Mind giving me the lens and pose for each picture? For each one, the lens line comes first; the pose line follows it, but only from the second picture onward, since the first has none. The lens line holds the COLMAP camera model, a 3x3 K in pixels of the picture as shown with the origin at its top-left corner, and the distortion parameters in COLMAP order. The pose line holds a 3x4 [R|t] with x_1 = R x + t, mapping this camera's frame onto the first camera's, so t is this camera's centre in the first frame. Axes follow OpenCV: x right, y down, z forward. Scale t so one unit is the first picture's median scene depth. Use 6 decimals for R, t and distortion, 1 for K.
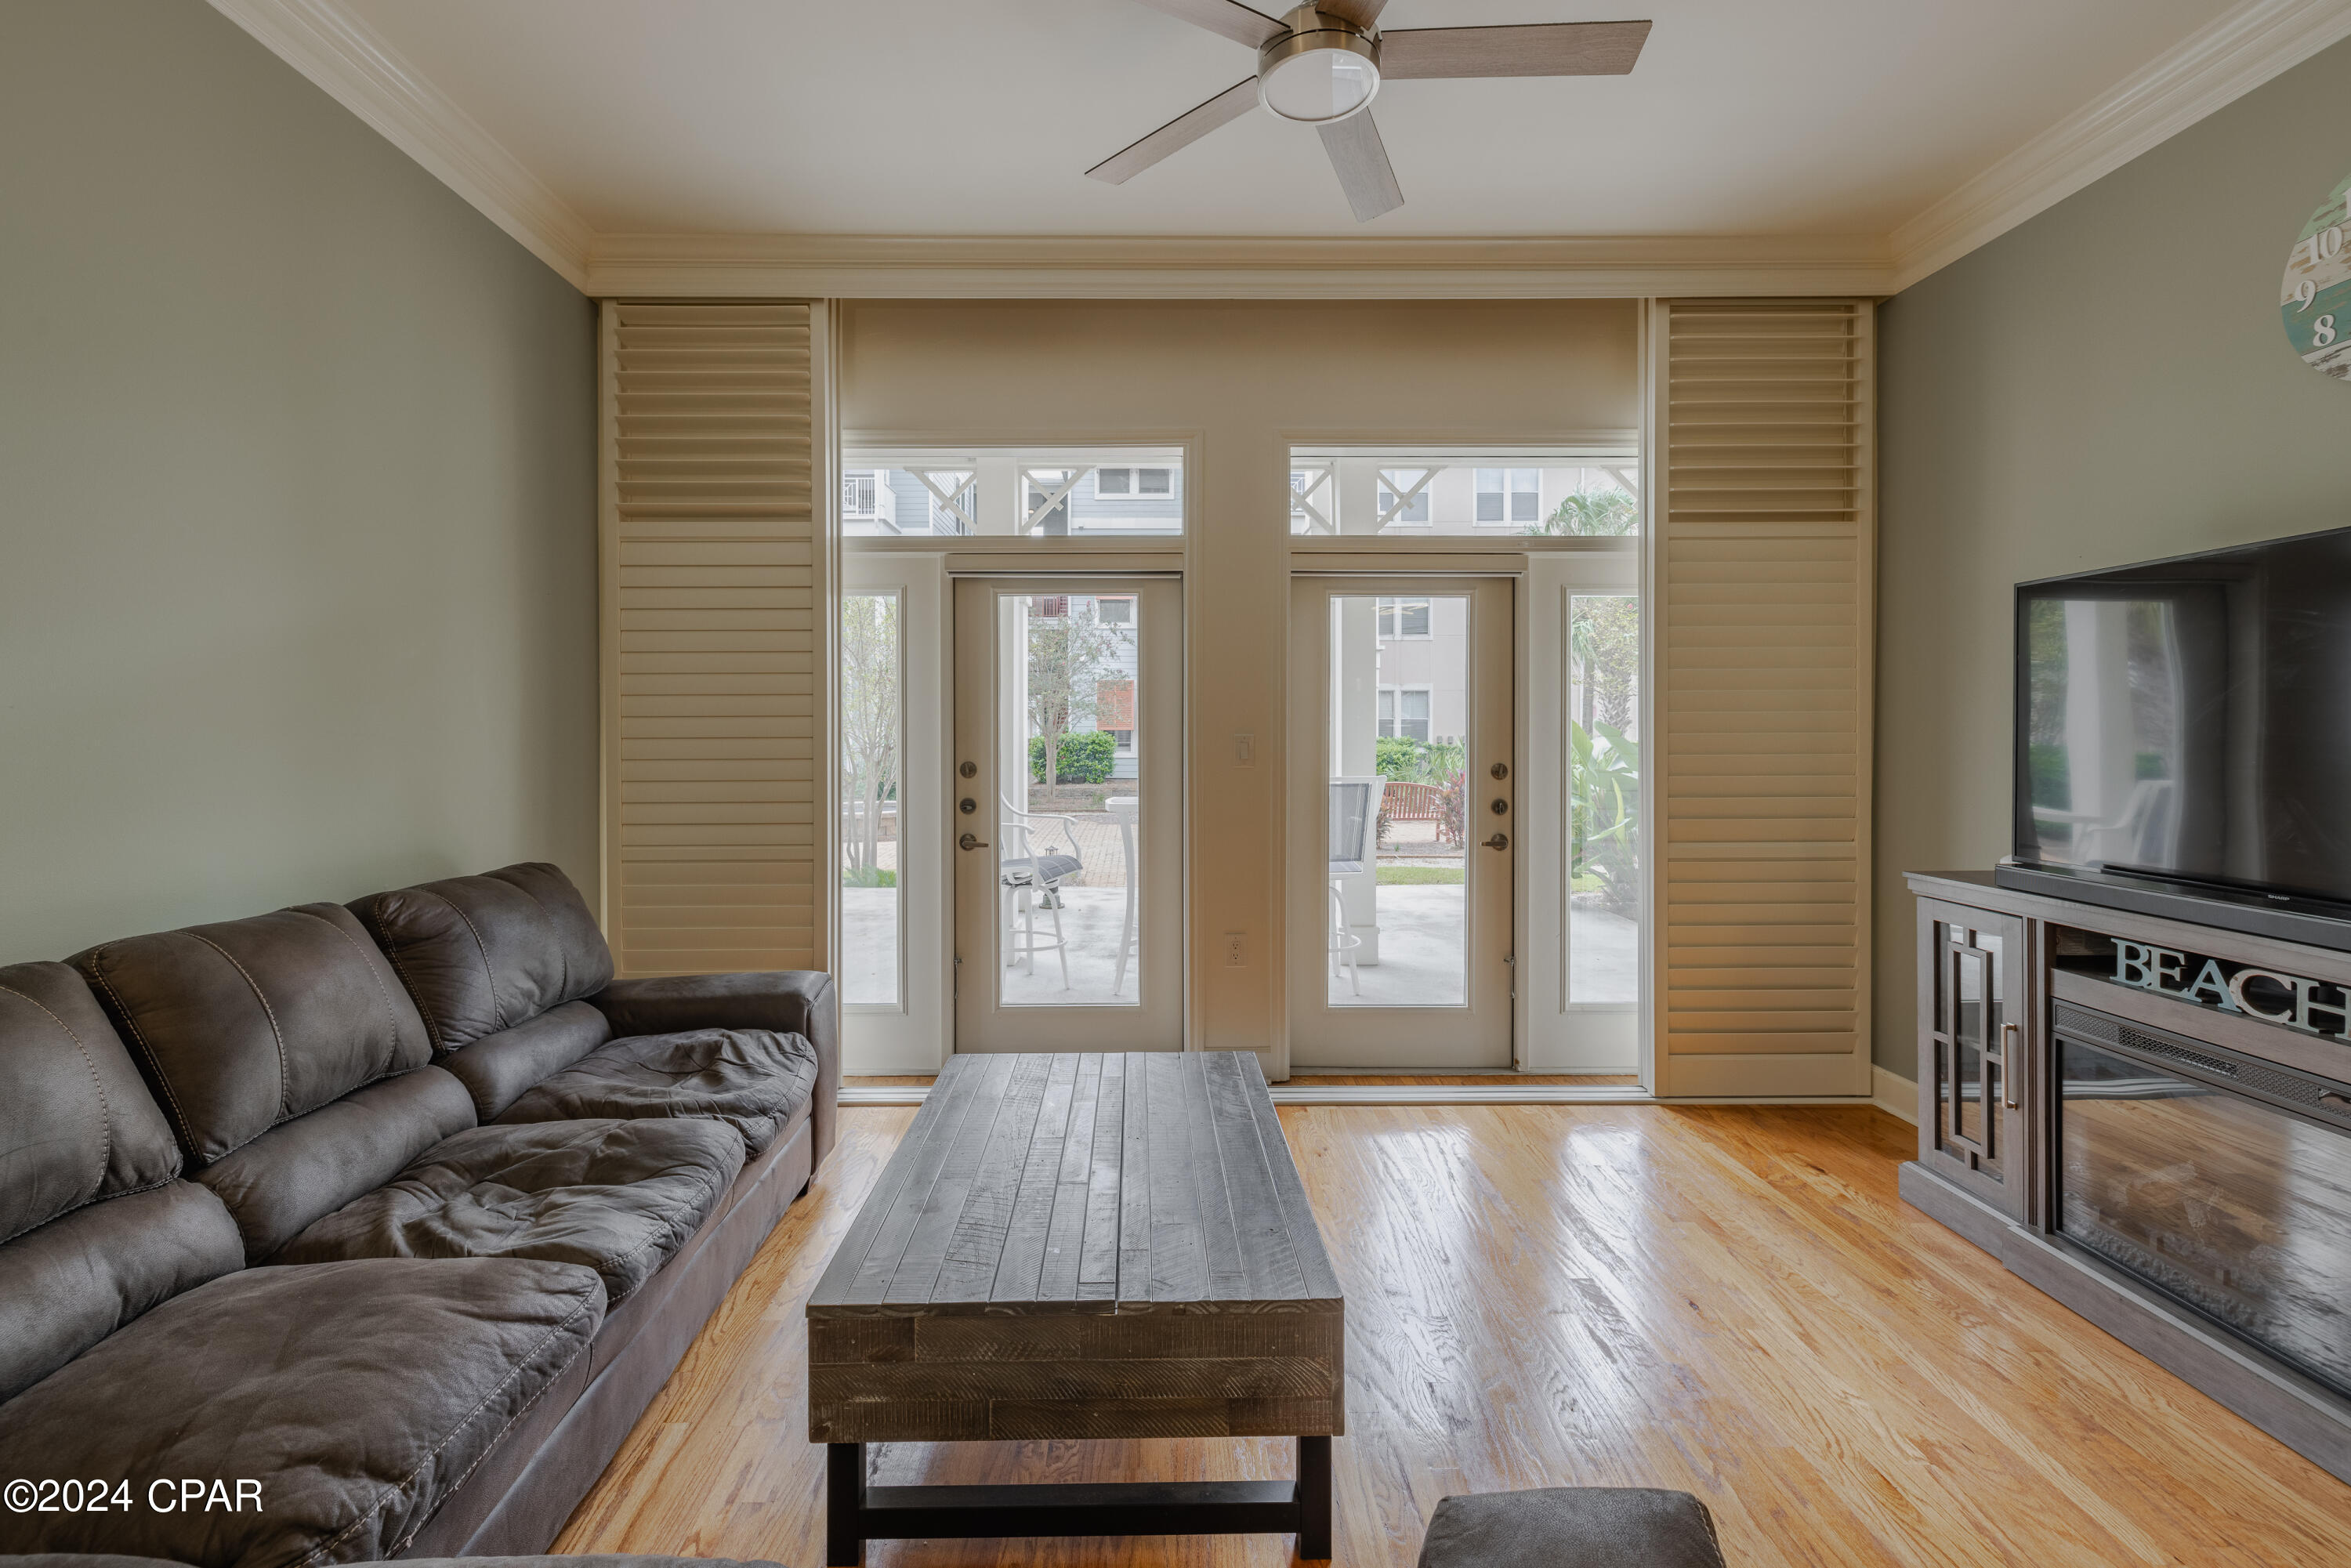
lens RADIAL K [[1031.8, 0, 1142.0], [0, 1031.8, 728.9], [0, 0, 1]] dist [0.002355, -0.000869]
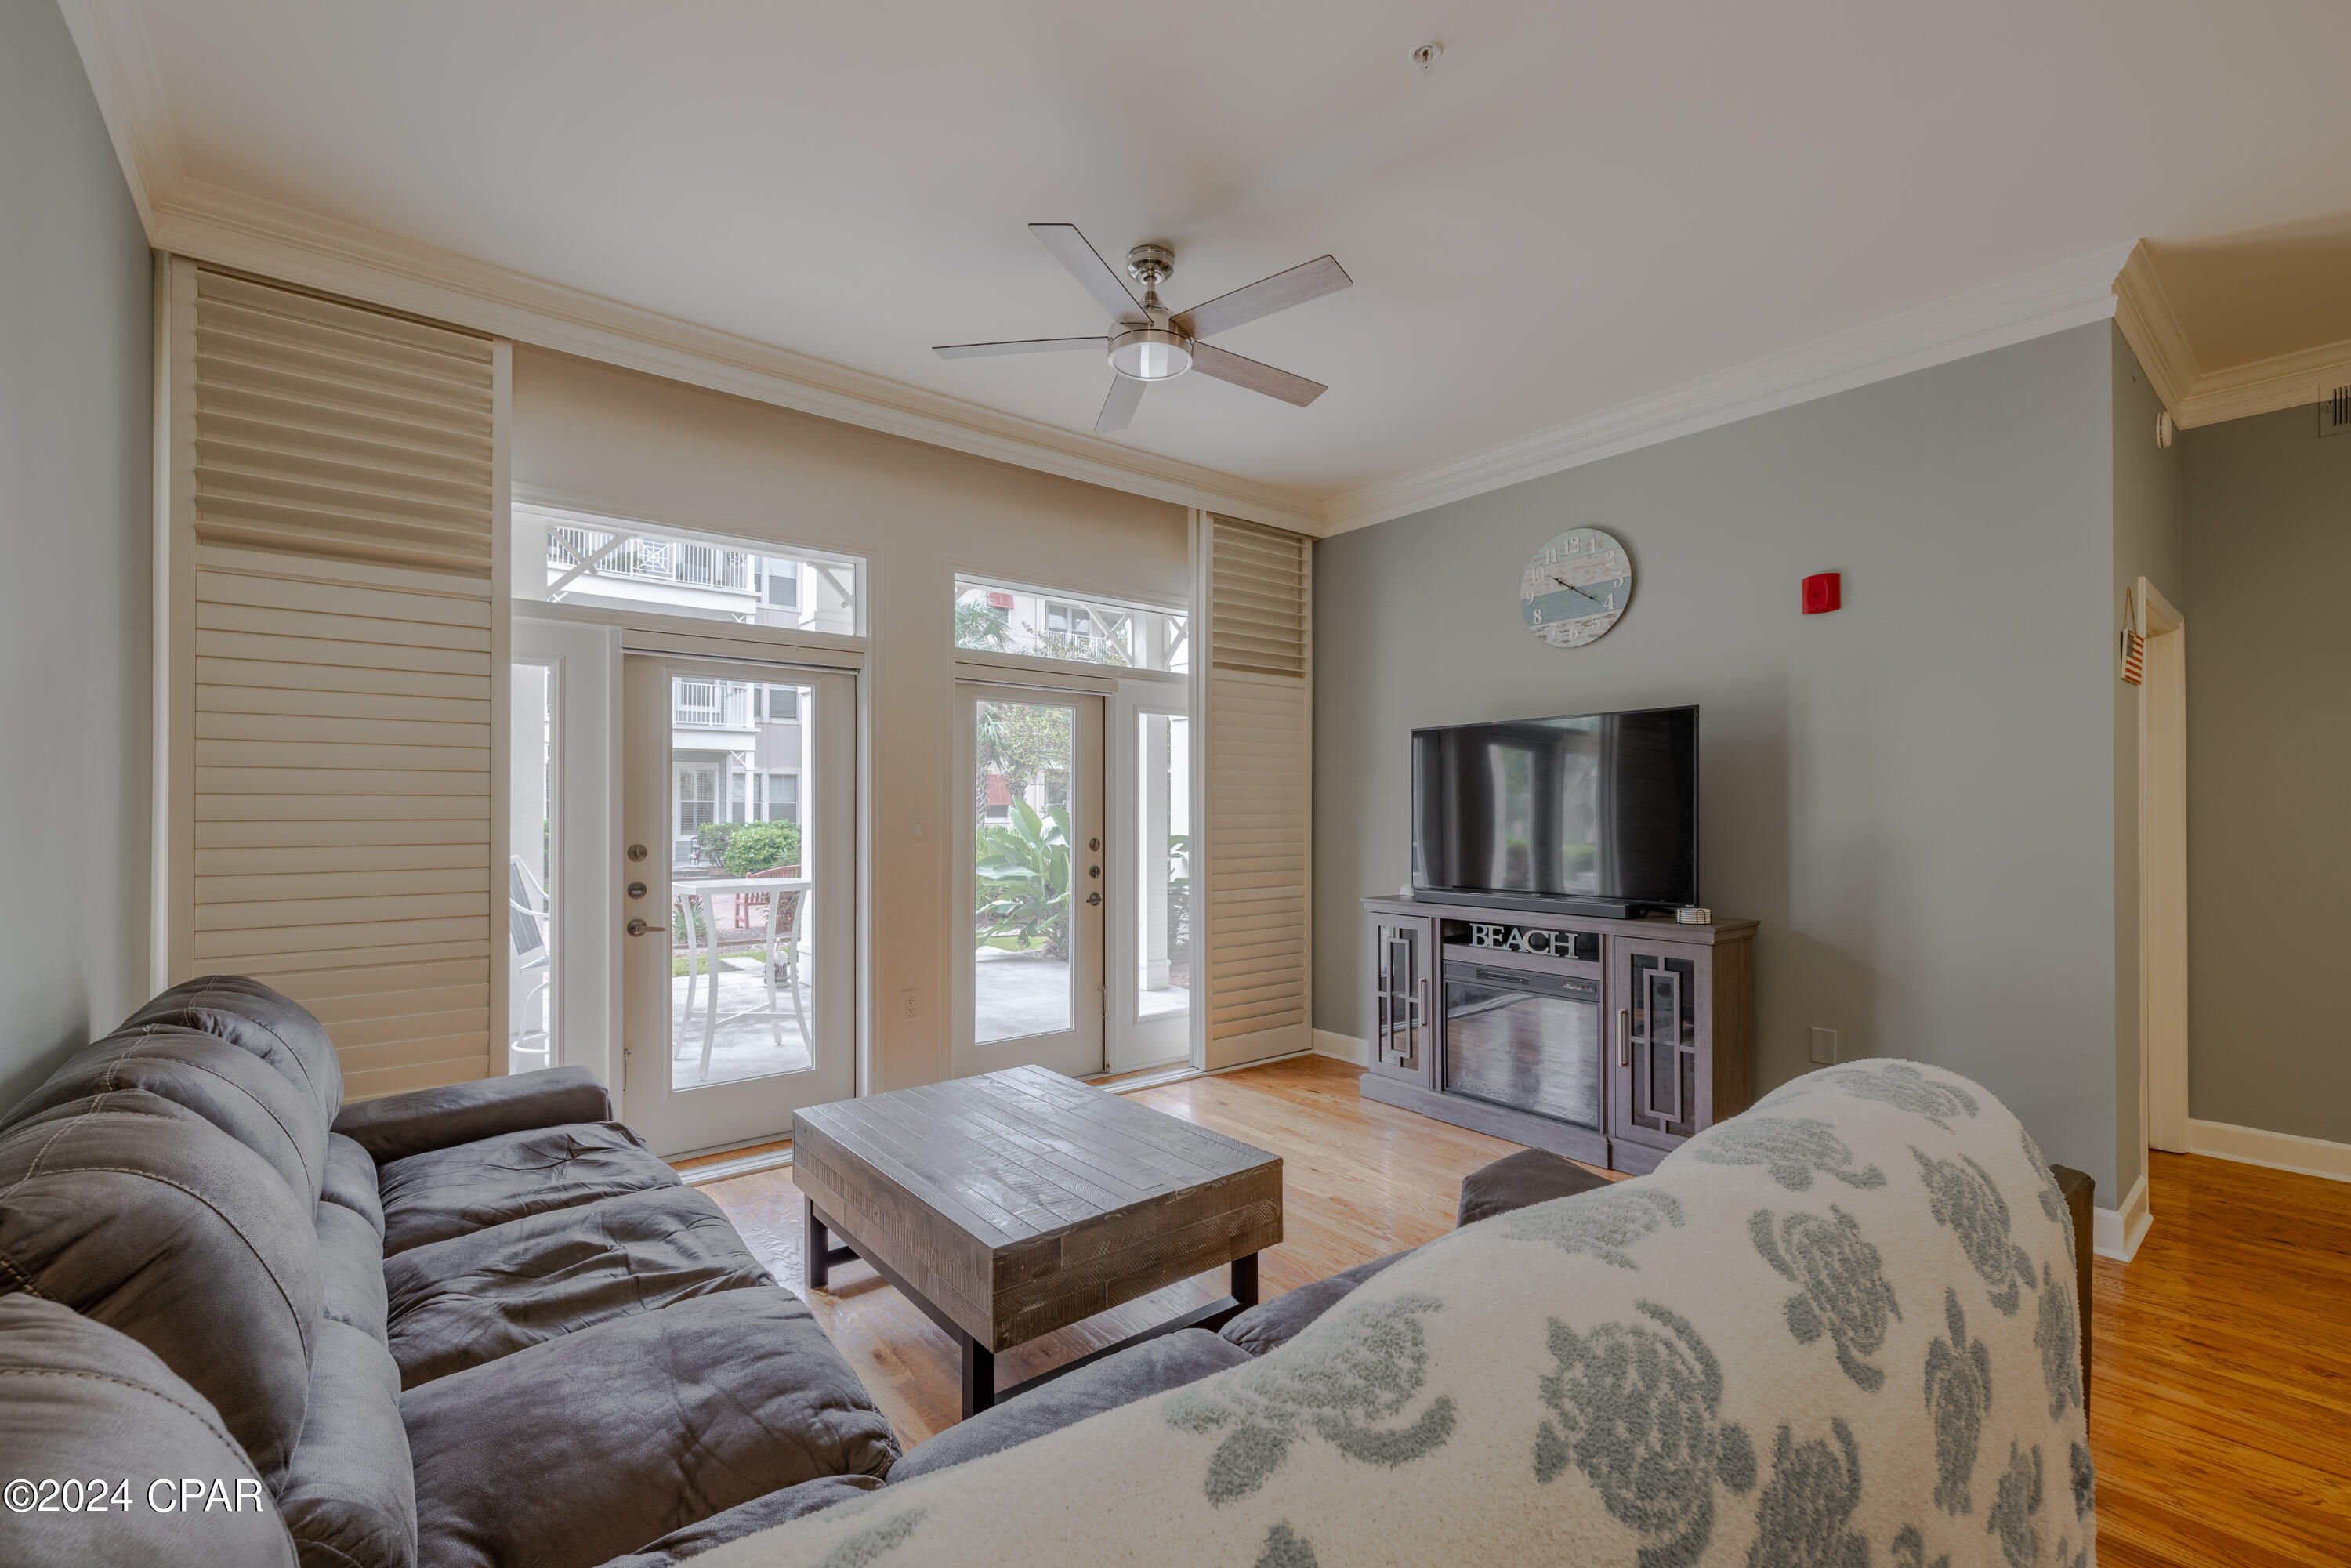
lens RADIAL K [[1031.8, 0, 1172.5], [0, 1031.8, 795.3], [0, 0, 1]] dist [0.002355, -0.000869]
pose [[0.775090, 0.012050, 0.631736, -0.439571], [-0.000909, 0.999838, -0.017956, 0.002732], [-0.631851, 0.013343, 0.774975, -0.074715]]
